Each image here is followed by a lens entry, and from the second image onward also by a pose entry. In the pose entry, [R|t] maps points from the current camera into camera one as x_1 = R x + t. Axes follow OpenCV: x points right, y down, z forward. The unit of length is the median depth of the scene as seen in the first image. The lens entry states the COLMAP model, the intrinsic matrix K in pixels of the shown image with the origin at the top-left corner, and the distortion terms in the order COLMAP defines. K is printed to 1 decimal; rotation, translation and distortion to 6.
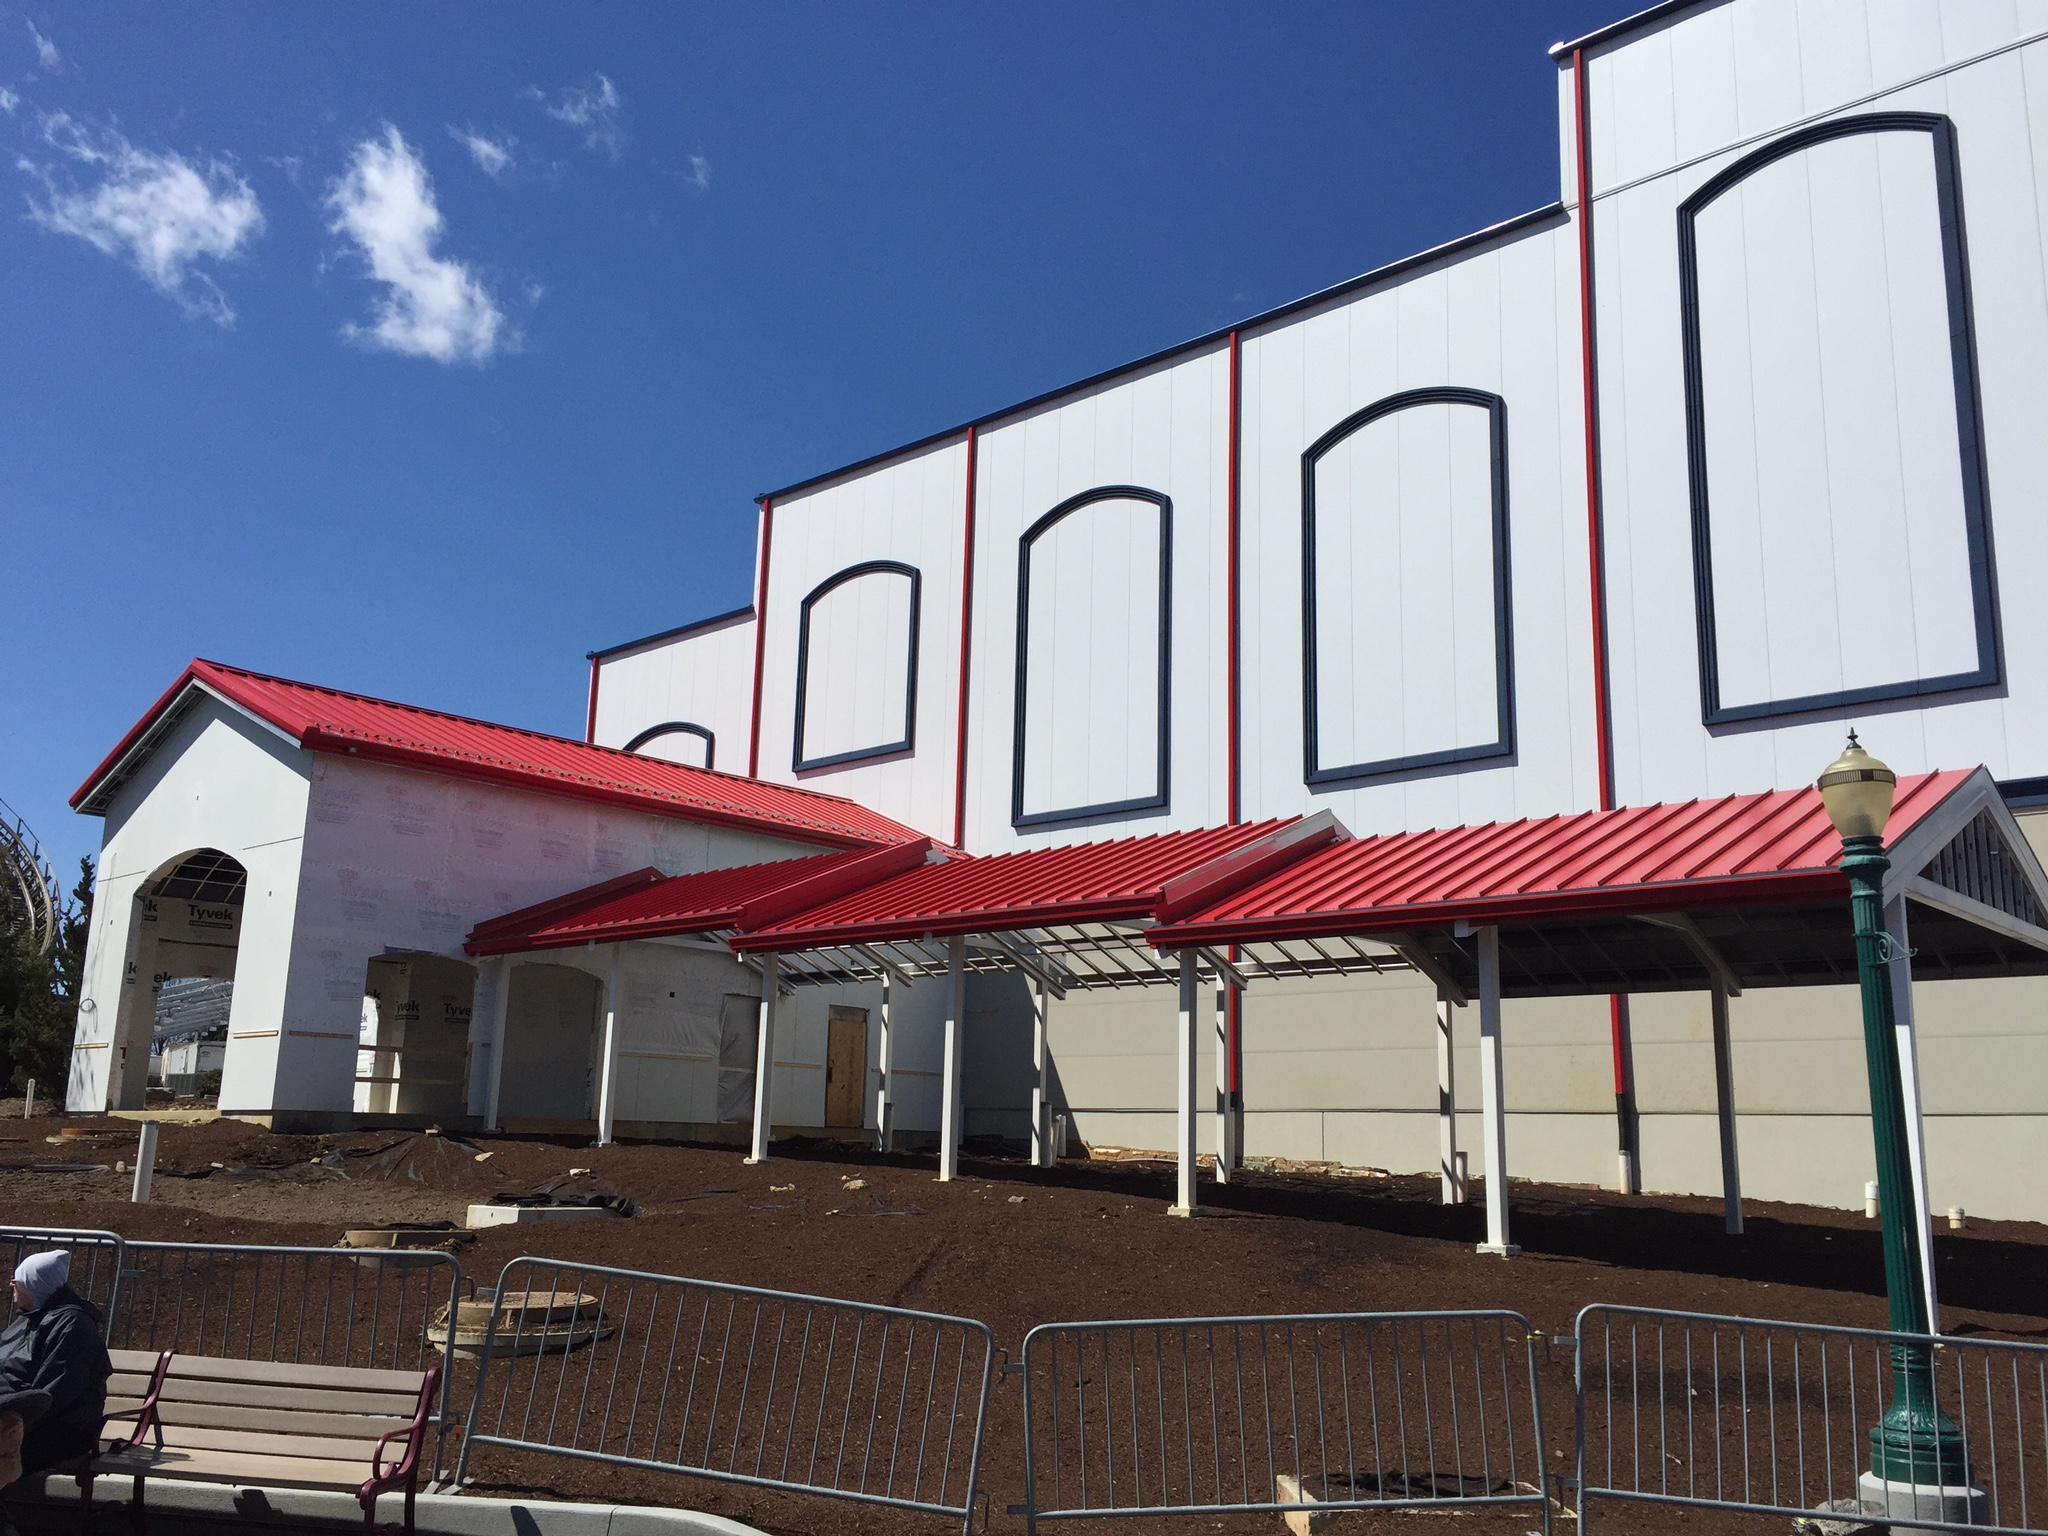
lens RADIAL K [[1769.2, 0, 1024.0], [0, 1769.2, 768.0], [0, 0, 1]] dist [0.114628, -0.131091]
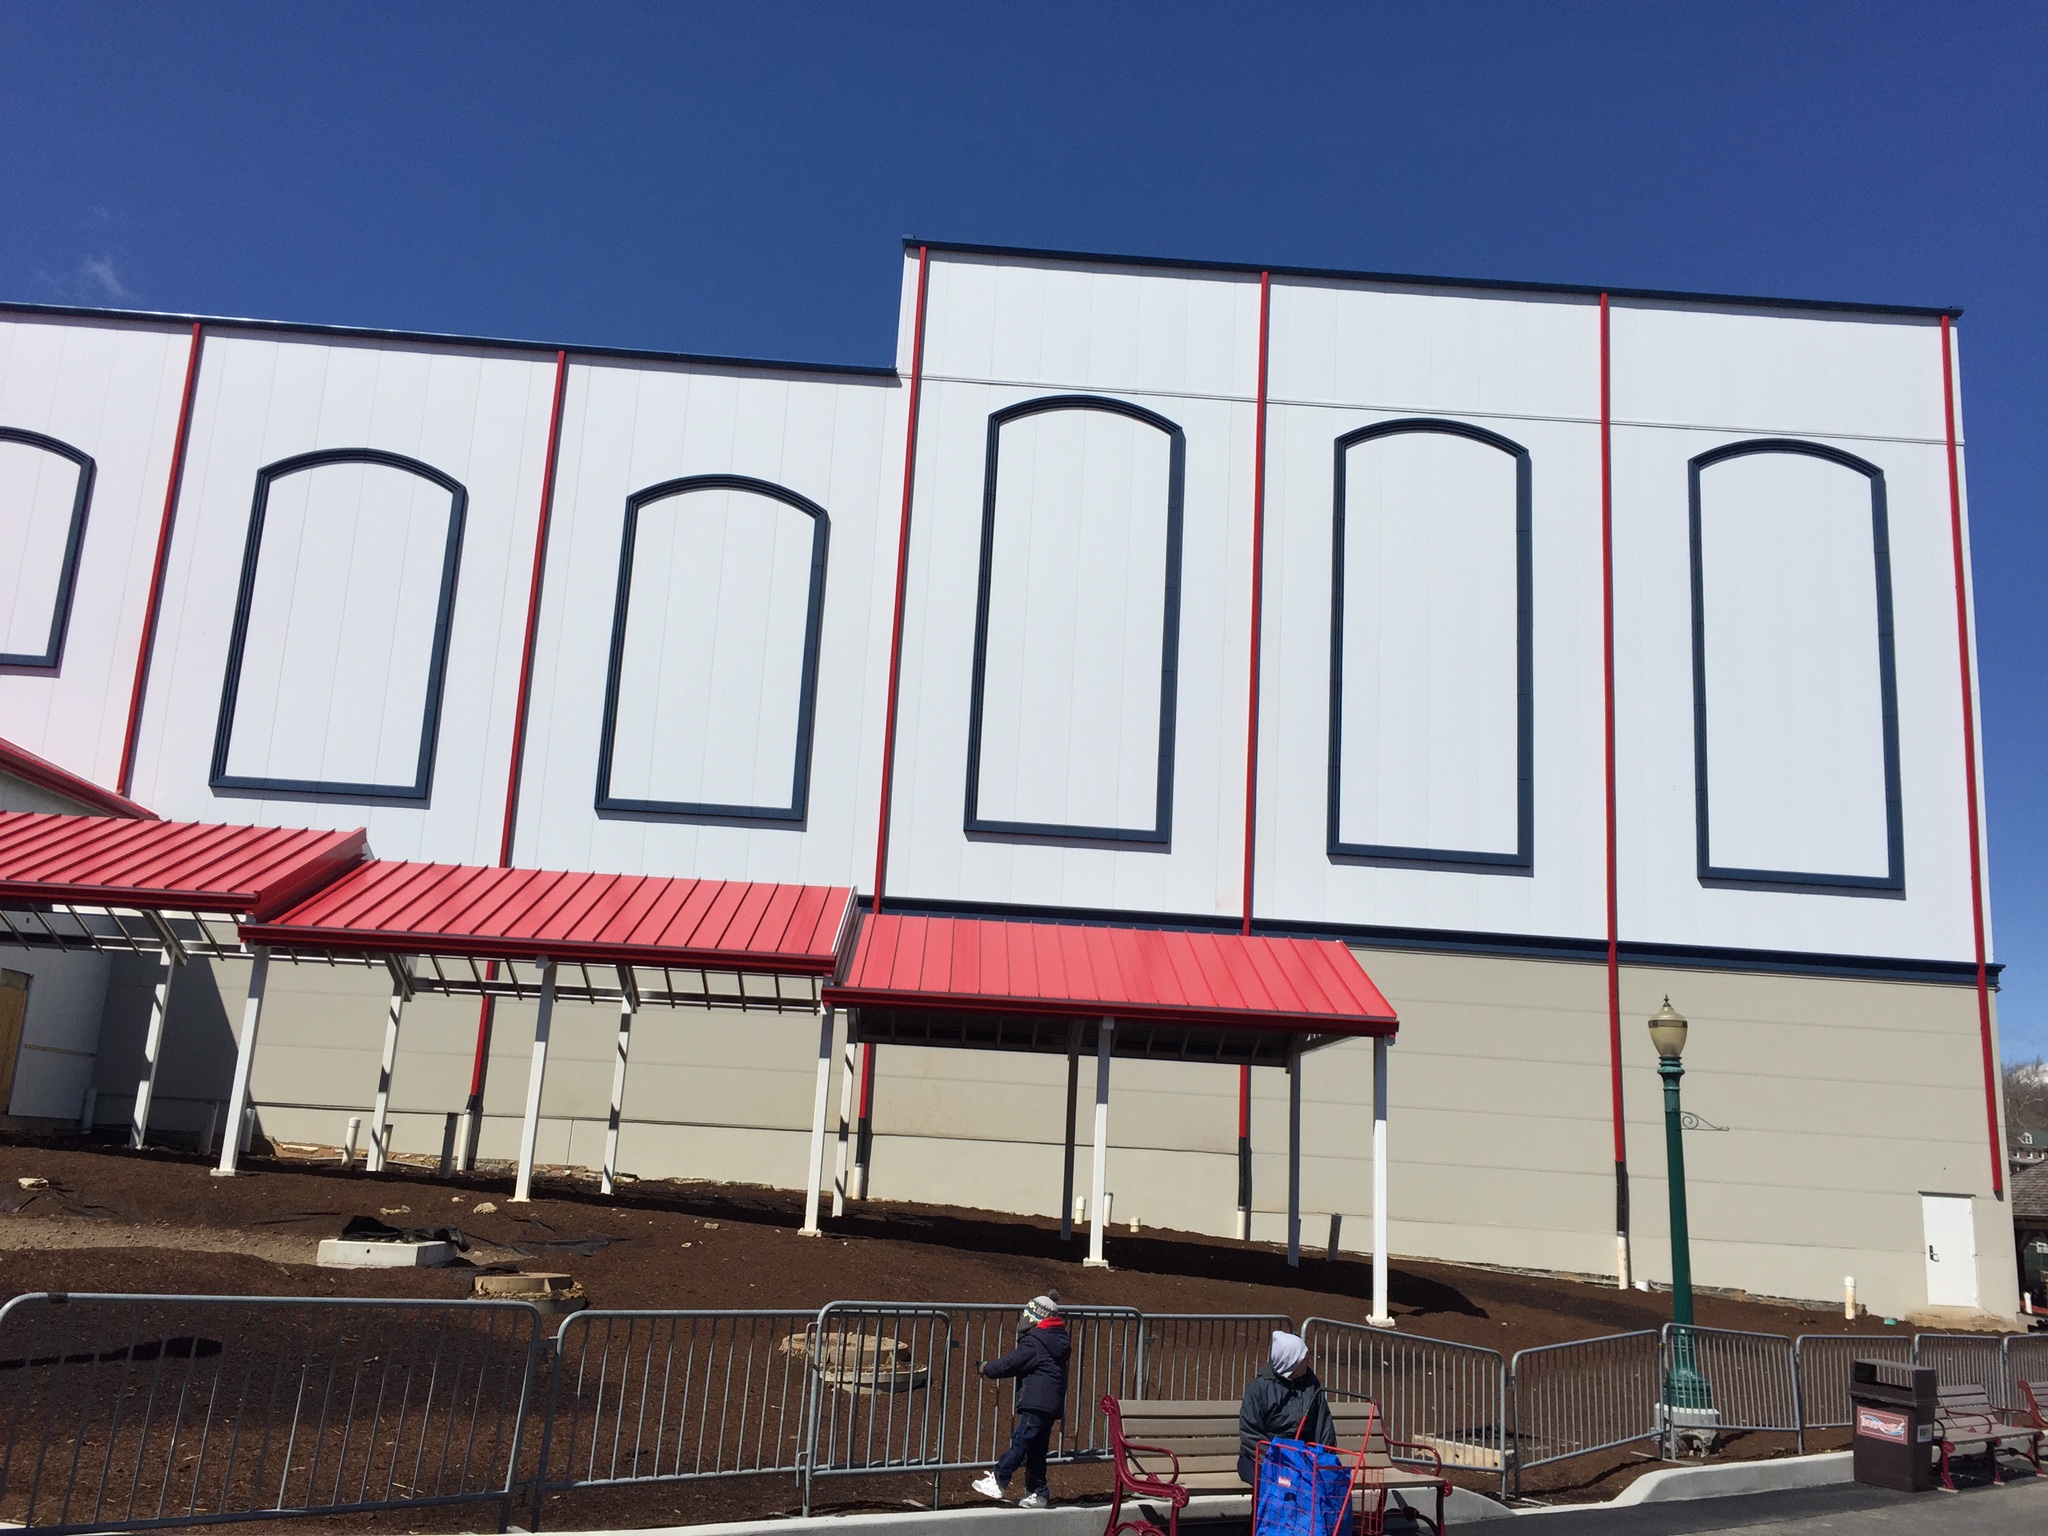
lens RADIAL K [[1769.2, 0, 1024.0], [0, 1769.2, 768.0], [0, 0, 1]] dist [0.114628, -0.131091]
pose [[0.702907, 0.175883, 0.689193, -0.426158], [-0.192304, 0.979852, -0.053928, -0.006858], [-0.684793, -0.094628, 0.722568, 0.065827]]
